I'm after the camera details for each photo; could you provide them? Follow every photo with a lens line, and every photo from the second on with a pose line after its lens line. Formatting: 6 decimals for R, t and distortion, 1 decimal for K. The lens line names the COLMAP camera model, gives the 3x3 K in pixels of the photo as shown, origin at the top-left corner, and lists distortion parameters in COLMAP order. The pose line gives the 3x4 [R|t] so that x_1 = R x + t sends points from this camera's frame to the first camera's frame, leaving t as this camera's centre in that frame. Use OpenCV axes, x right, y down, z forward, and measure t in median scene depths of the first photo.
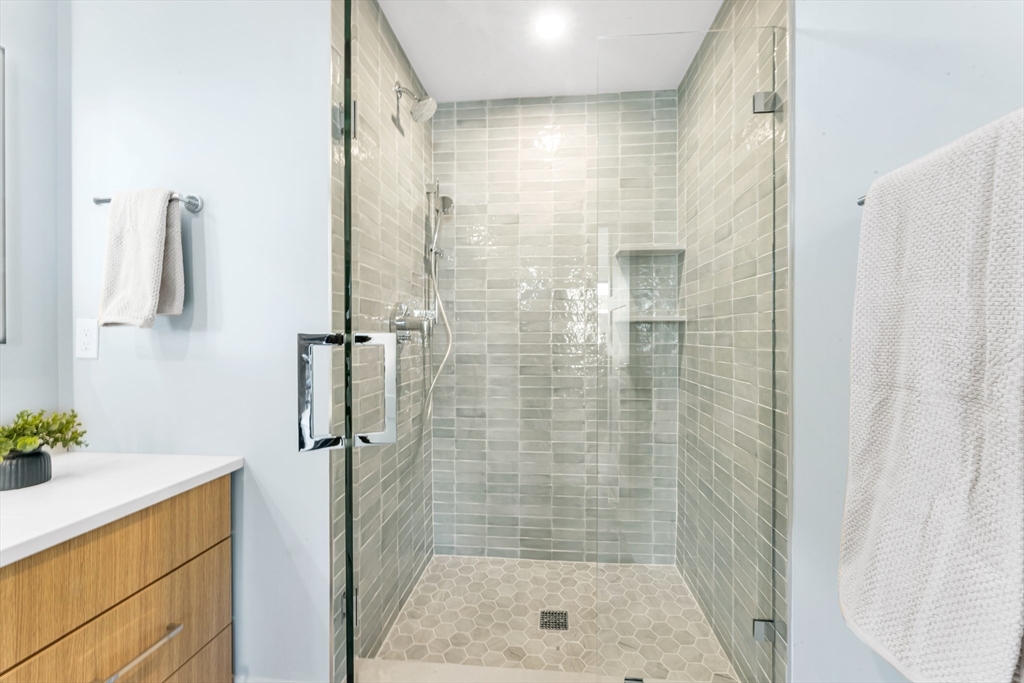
lens RADIAL K [[416.0, 0, 512.0], [0, 416.0, 341.5], [0, 0, 1]] dist [0.000662, 0.000021]
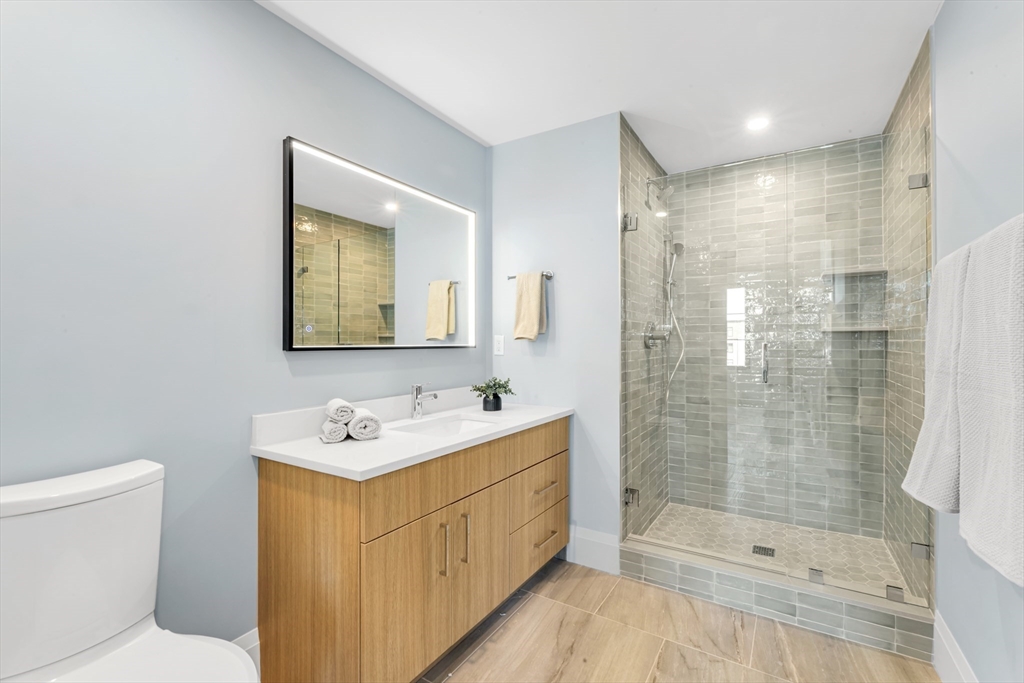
lens RADIAL K [[464.6, 0, 536.5], [0, 464.6, 339.5], [0, 0, 1]] dist [0.000941, 0.000168]
pose [[0.917602, -0.003910, -0.397482, 0.021516], [-0.003147, 0.999849, -0.017102, 0.001834], [0.397489, 0.016944, 0.917451, -0.595109]]
